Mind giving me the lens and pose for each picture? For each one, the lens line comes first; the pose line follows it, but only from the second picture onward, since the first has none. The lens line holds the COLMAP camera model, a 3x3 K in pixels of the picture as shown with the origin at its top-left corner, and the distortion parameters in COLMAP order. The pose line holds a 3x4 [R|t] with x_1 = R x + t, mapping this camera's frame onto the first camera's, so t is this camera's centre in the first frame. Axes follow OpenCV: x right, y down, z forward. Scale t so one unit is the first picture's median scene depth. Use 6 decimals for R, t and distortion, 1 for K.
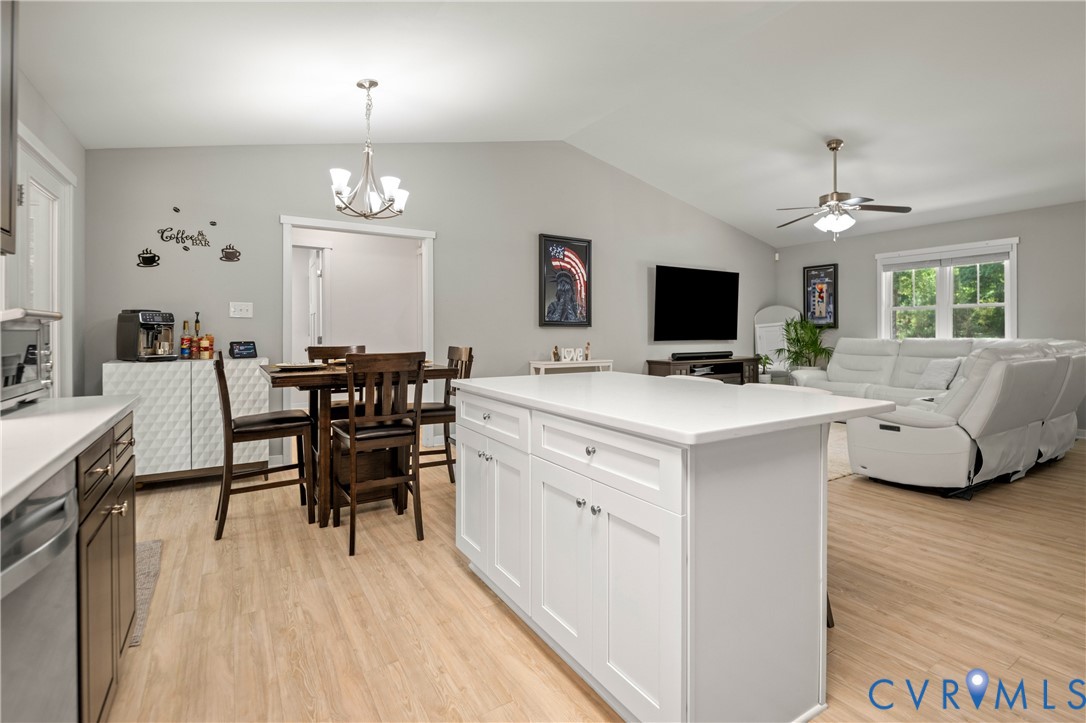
lens RADIAL K [[508.5, 0, 562.5], [0, 508.5, 333.8], [0, 0, 1]] dist [-0.004869, -0.001228]
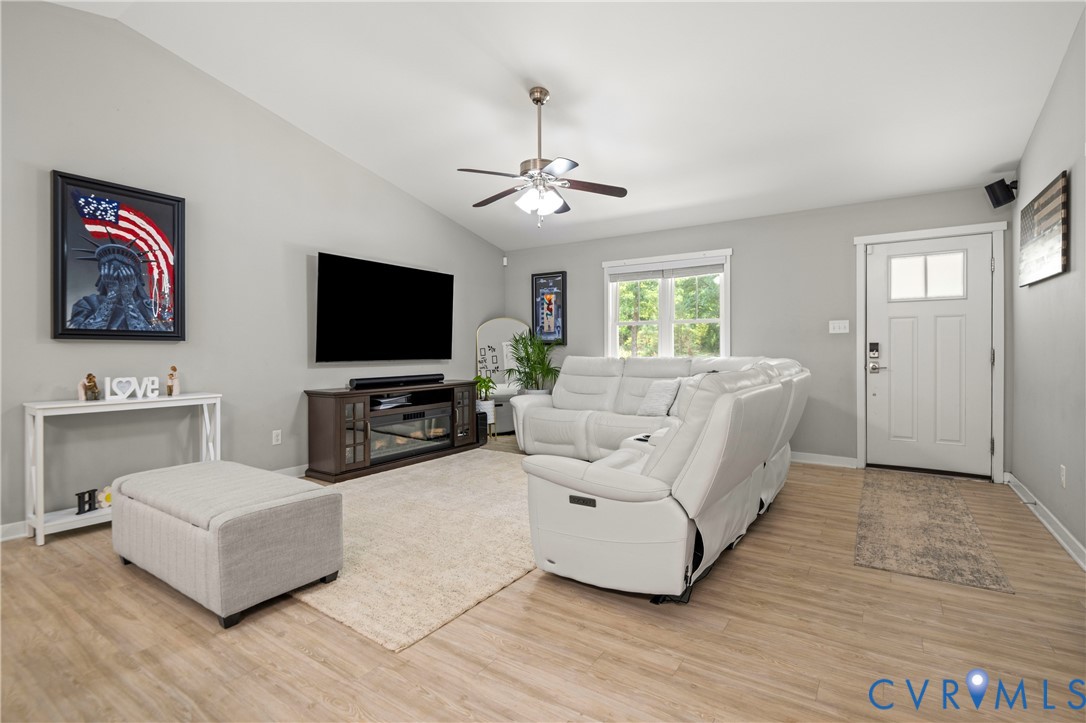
lens RADIAL K [[510.6, 0, 542.6], [0, 510.6, 352.5], [0, 0, 1]] dist [0.000225, -0.000153]
pose [[0.922855, -0.002132, 0.385142, 0.219953], [0.001671, 0.999997, 0.001531, 0.000486], [-0.385145, -0.000769, 0.922856, 0.269227]]
